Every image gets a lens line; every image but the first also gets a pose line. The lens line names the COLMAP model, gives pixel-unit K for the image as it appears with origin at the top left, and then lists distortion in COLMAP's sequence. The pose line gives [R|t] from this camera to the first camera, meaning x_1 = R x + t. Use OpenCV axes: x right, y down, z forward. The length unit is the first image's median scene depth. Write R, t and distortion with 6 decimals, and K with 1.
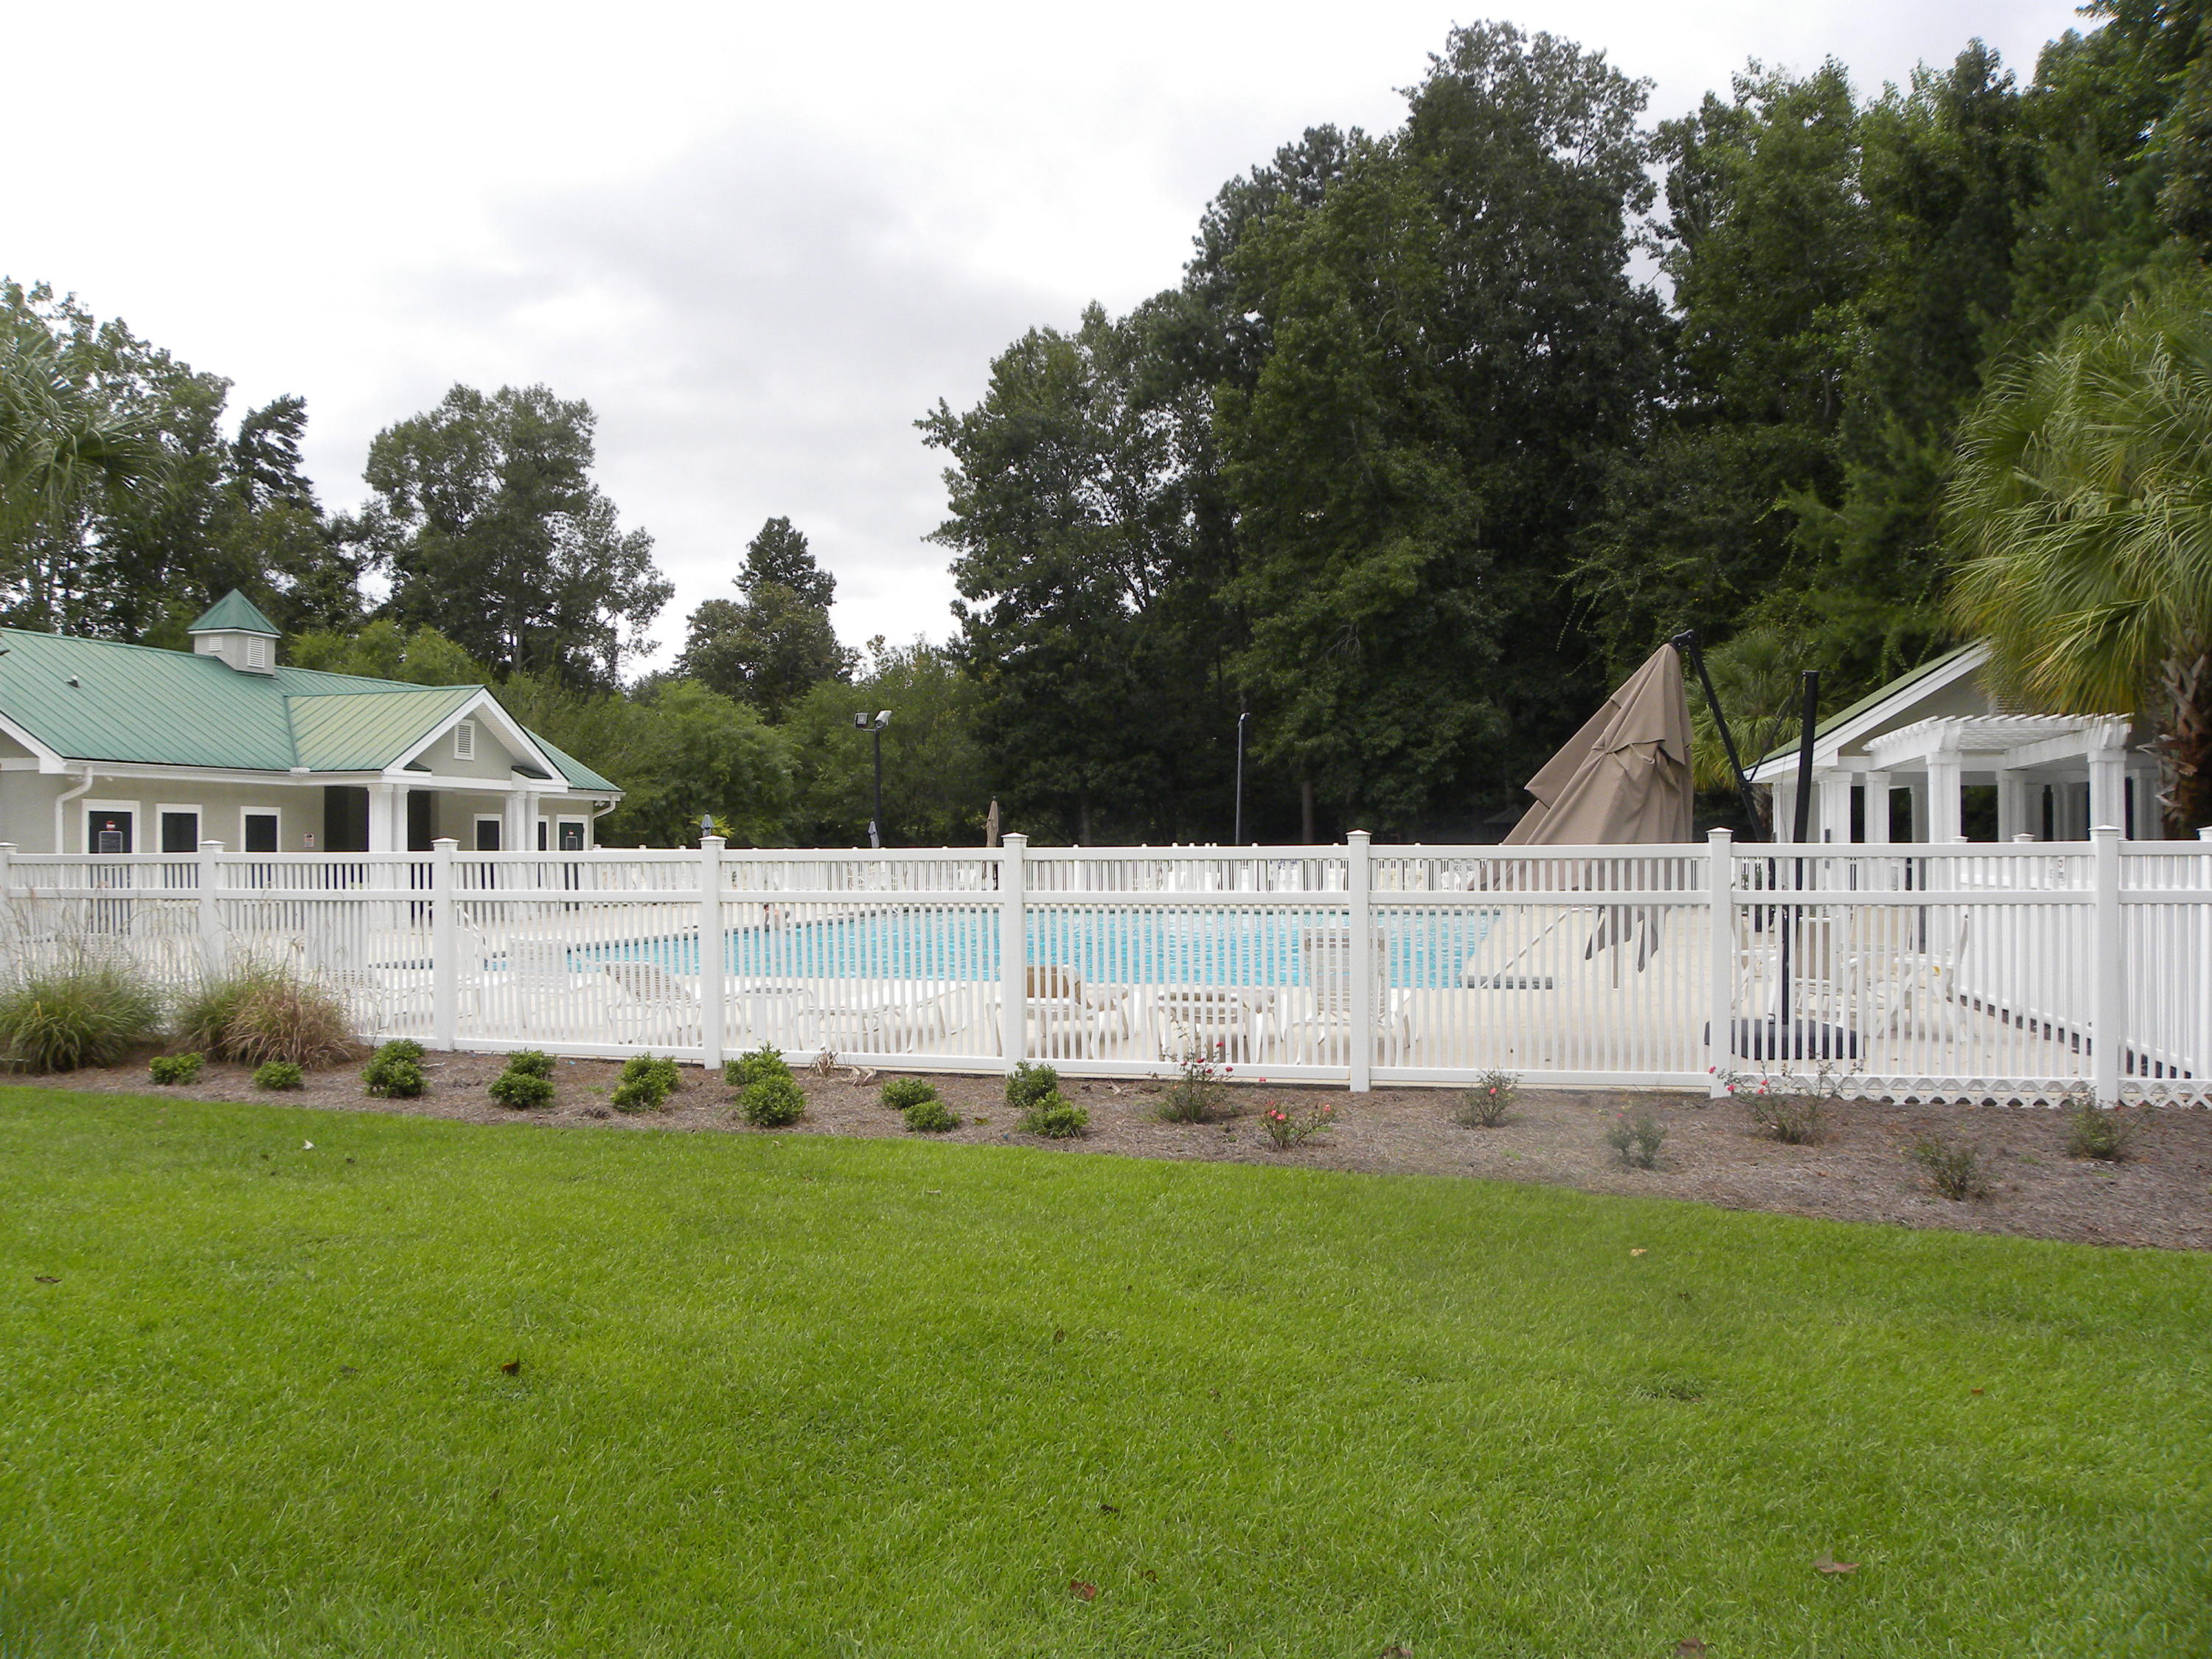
lens RADIAL K [[1669.1, 0, 1107.4], [0, 1669.1, 833.4], [0, 0, 1]] dist [-0.002557, -0.000159]
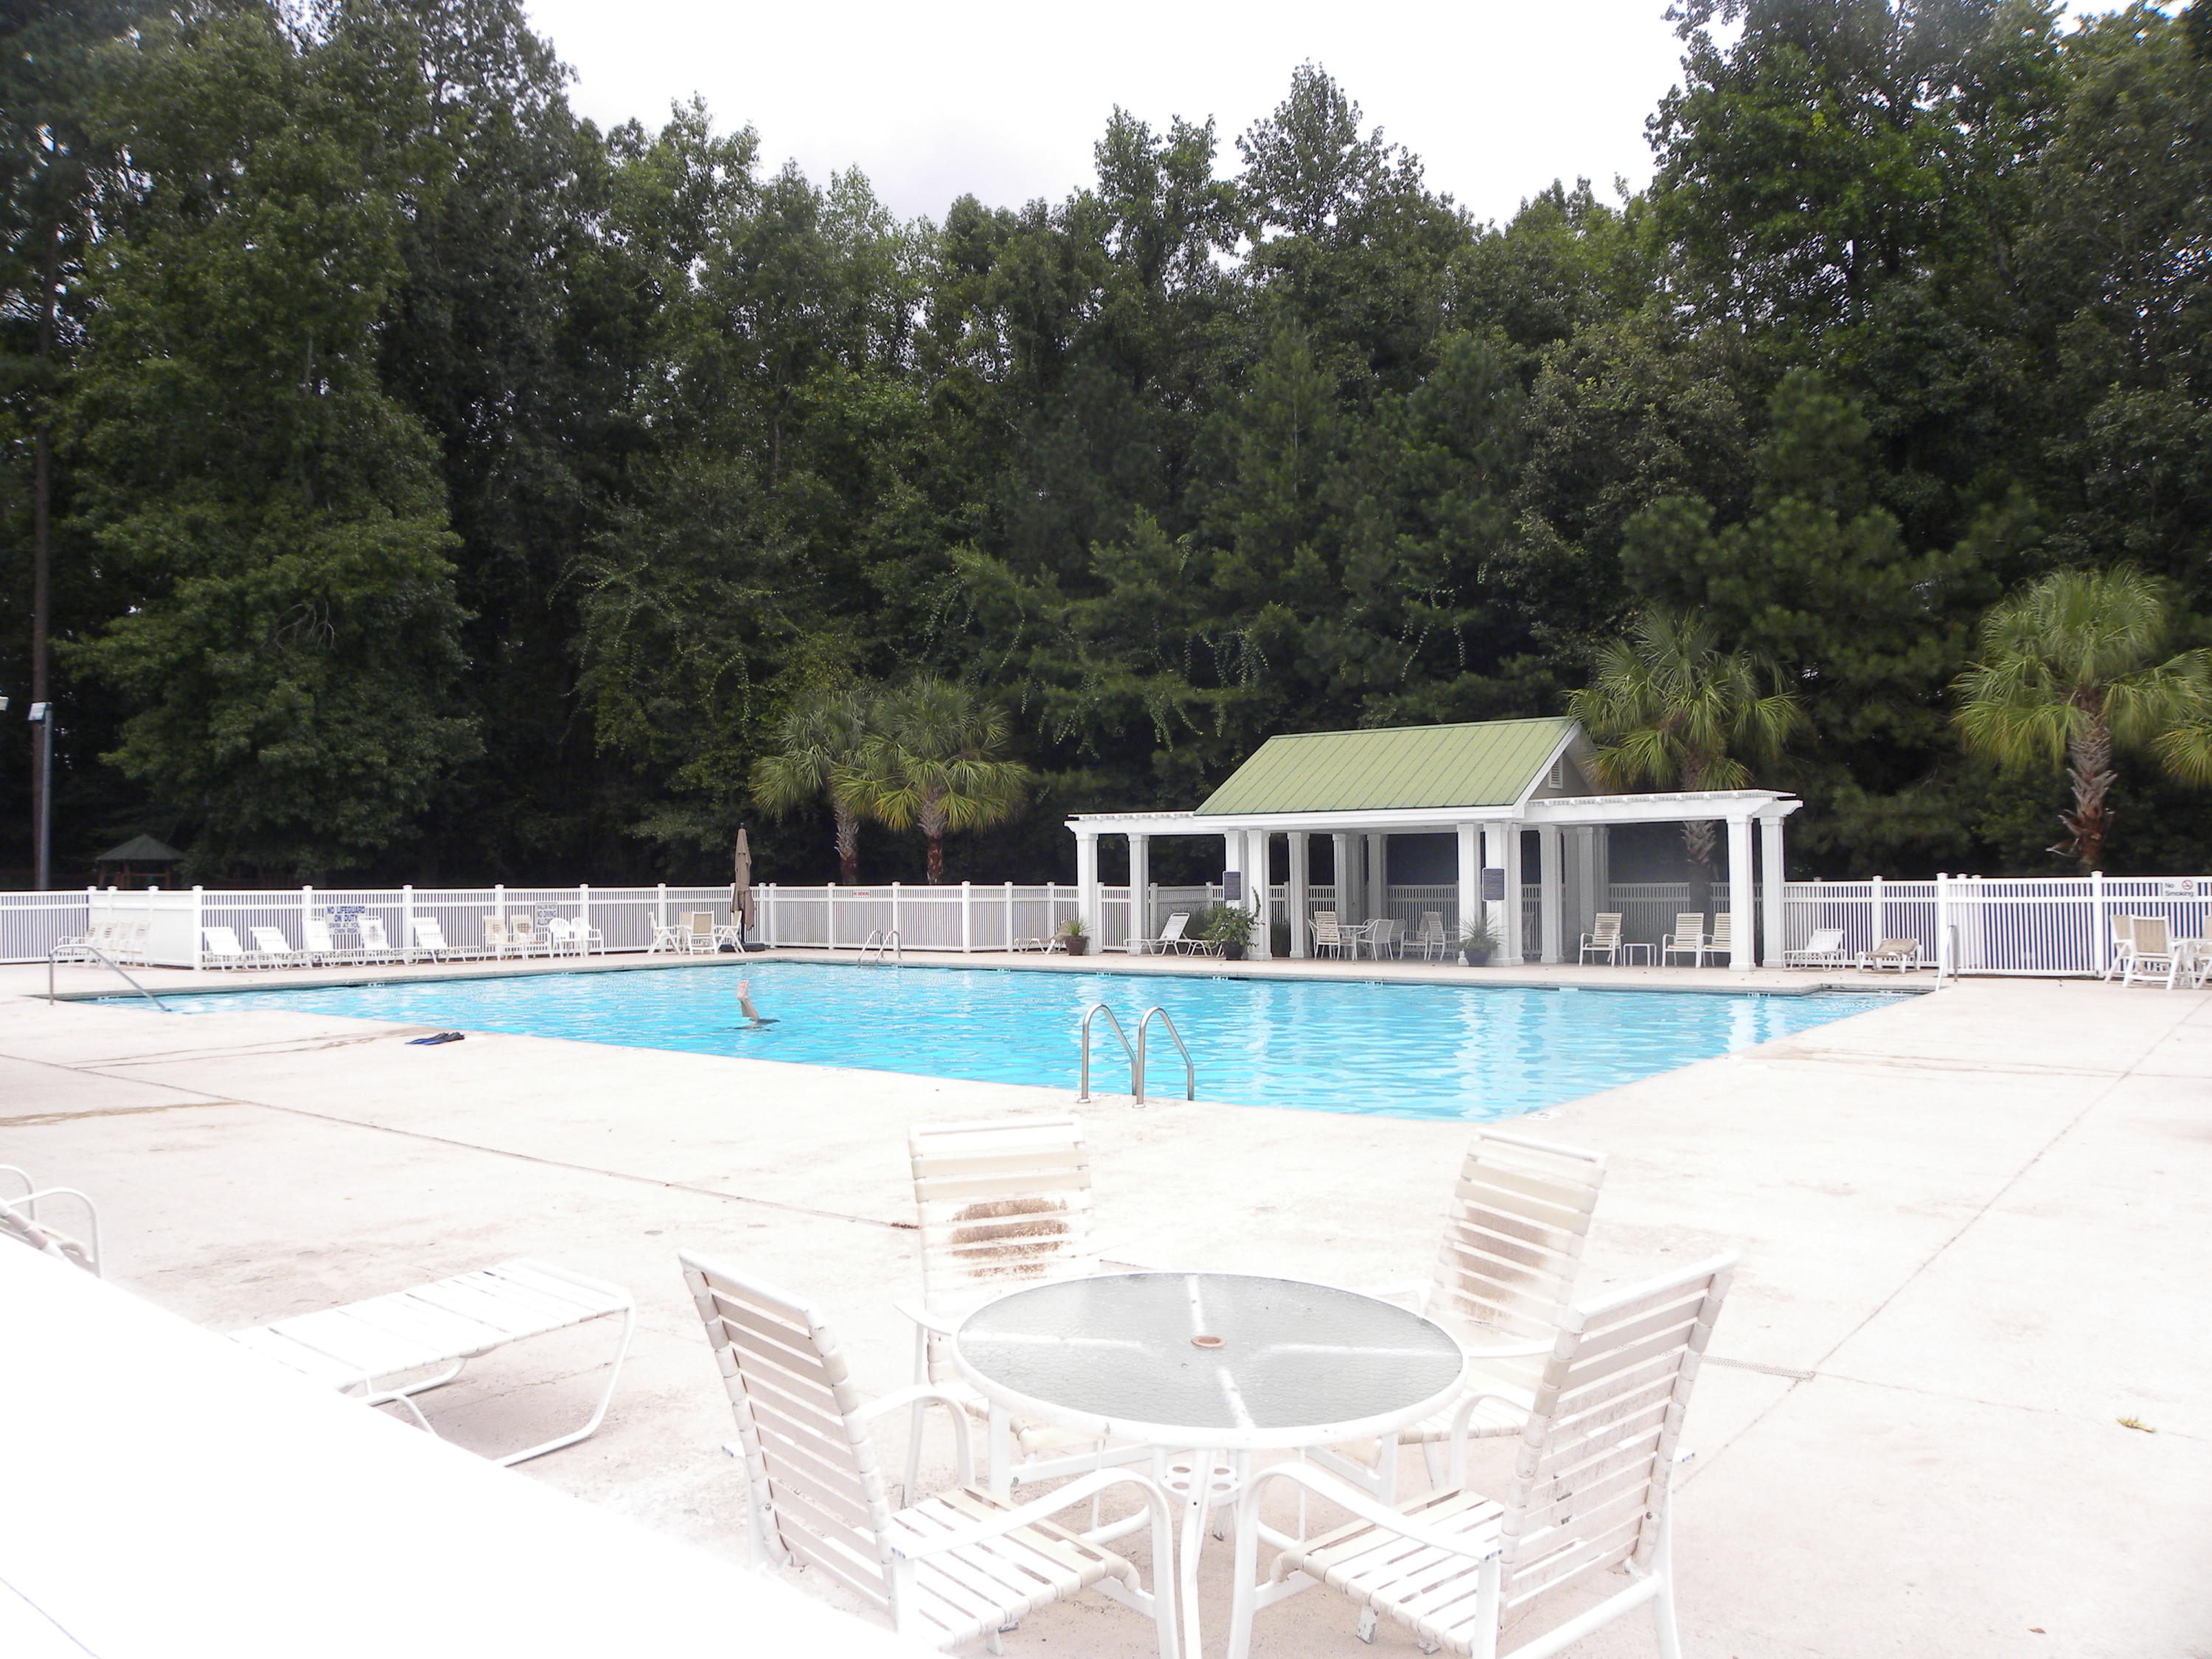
lens RADIAL K [[1669.1, 0, 1106.8], [0, 1669.1, 833.0], [0, 0, 1]] dist [-0.002557, -0.000159]
pose [[0.502308, 0.020419, 0.864448, -0.340553], [-0.002294, 0.999749, -0.022282, -0.001508], [-0.864686, 0.009210, 0.502229, 0.288159]]
